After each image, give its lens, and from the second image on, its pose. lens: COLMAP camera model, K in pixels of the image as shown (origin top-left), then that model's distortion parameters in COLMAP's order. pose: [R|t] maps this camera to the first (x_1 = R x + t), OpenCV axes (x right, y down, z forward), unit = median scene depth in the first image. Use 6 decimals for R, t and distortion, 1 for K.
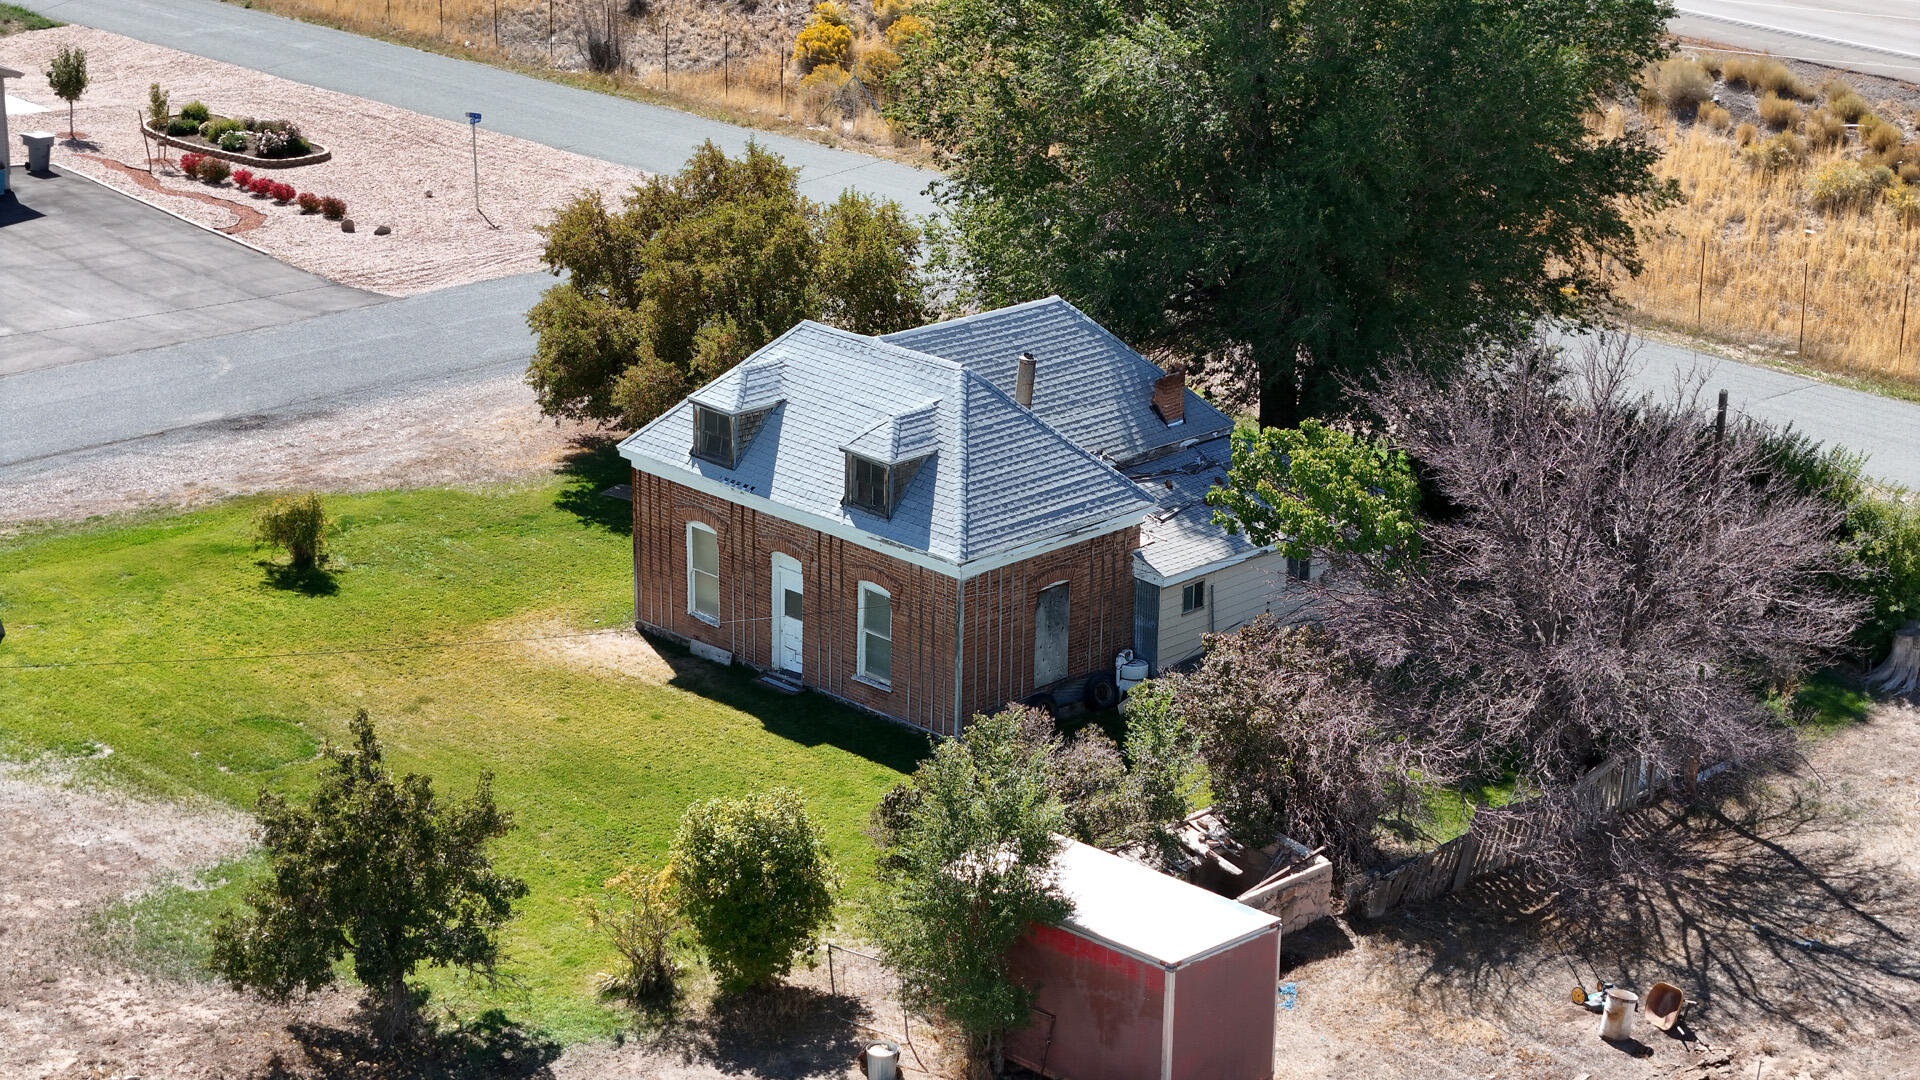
lens RADIAL K [[3878.0, 0, 959.4], [0, 3878.0, 540.1], [0, 0, 1]] dist [-0.191384, 0.000000]
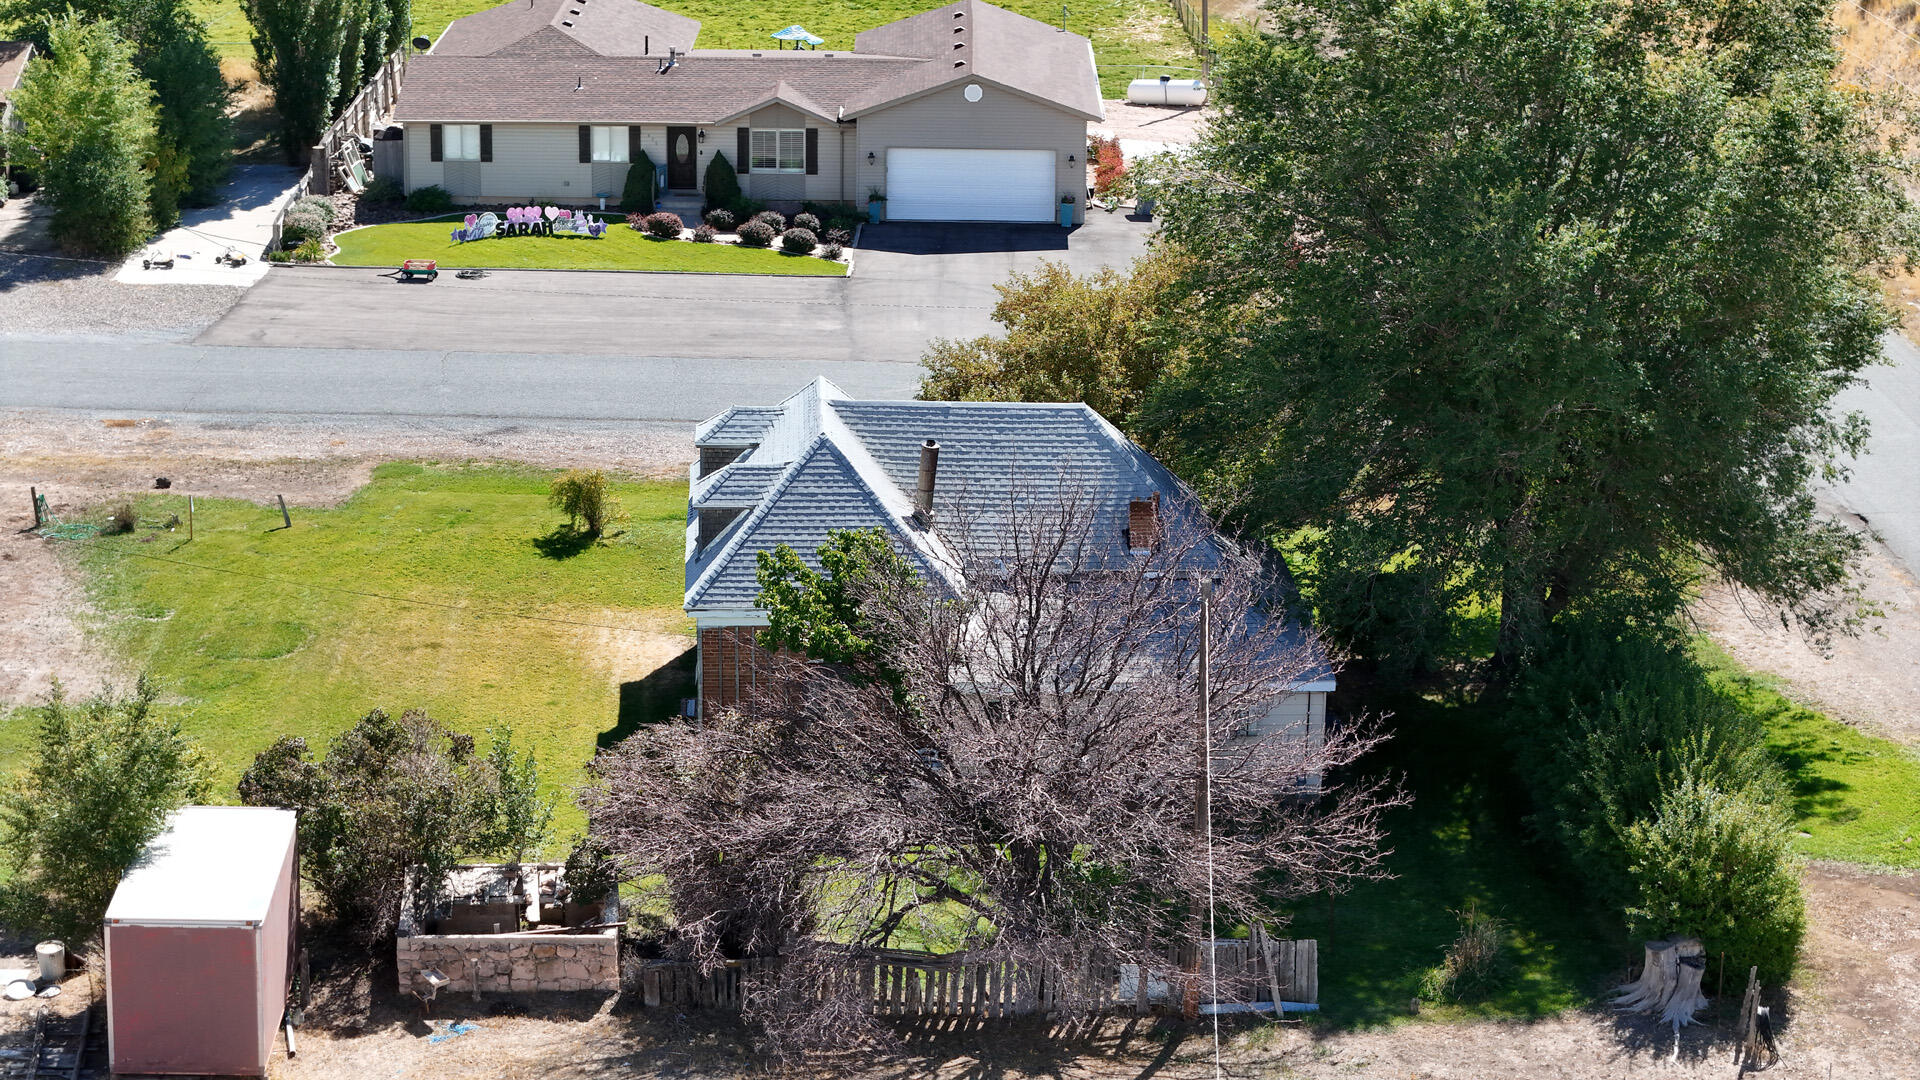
lens RADIAL K [[3878.0, 0, 960.0], [0, 3878.0, 540.7], [0, 0, 1]] dist [-0.191384, 0.000000]
pose [[0.748874, 0.195001, -0.633374, 0.718367], [-0.215233, 0.975486, 0.045848, -0.076168], [0.626787, 0.101989, 0.772487, 0.248044]]
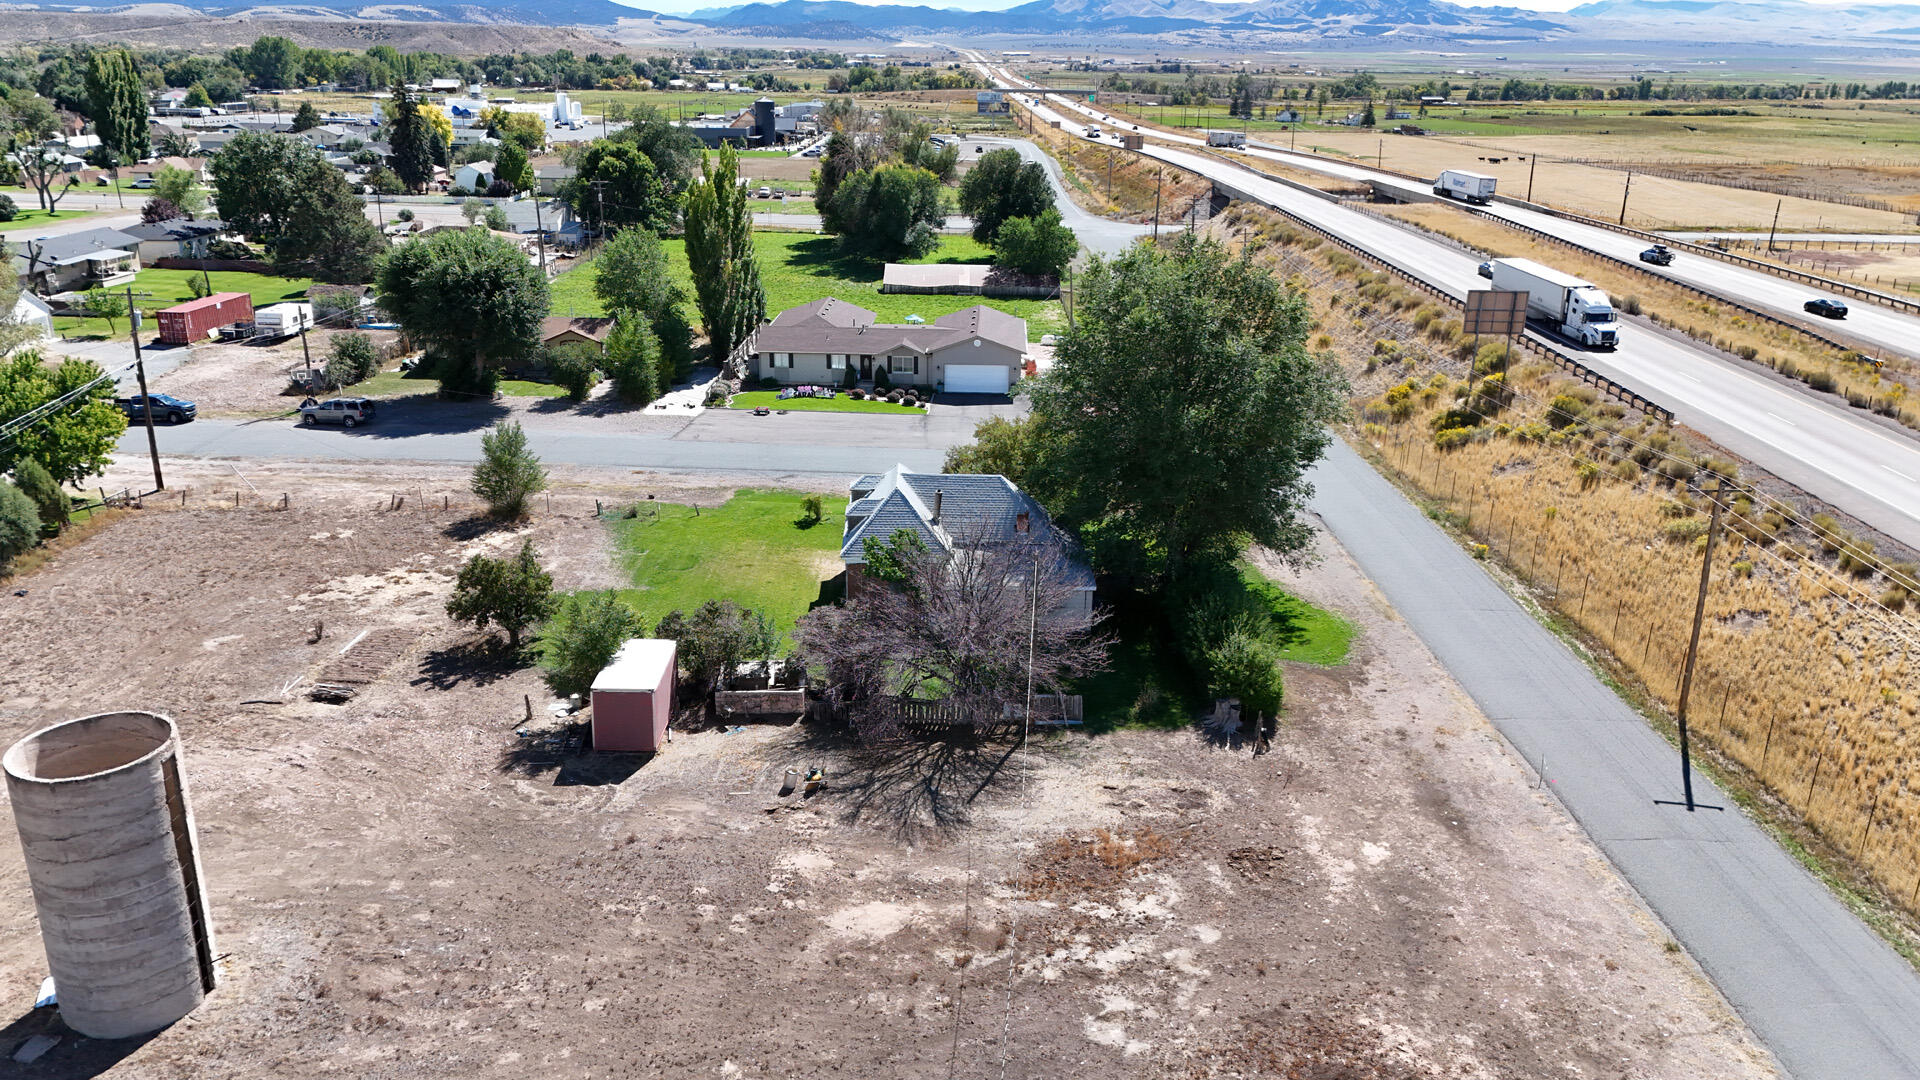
lens RADIAL K [[1419.2, 0, 956.6], [0, 1419.2, 530.1], [0, 0, 1]] dist [0.077024, -0.067284]
pose [[0.726626, 0.218055, -0.651511, 0.694170], [-0.221815, 0.971970, 0.077920, -0.106018], [0.650241, 0.087897, 0.754627, 0.325120]]
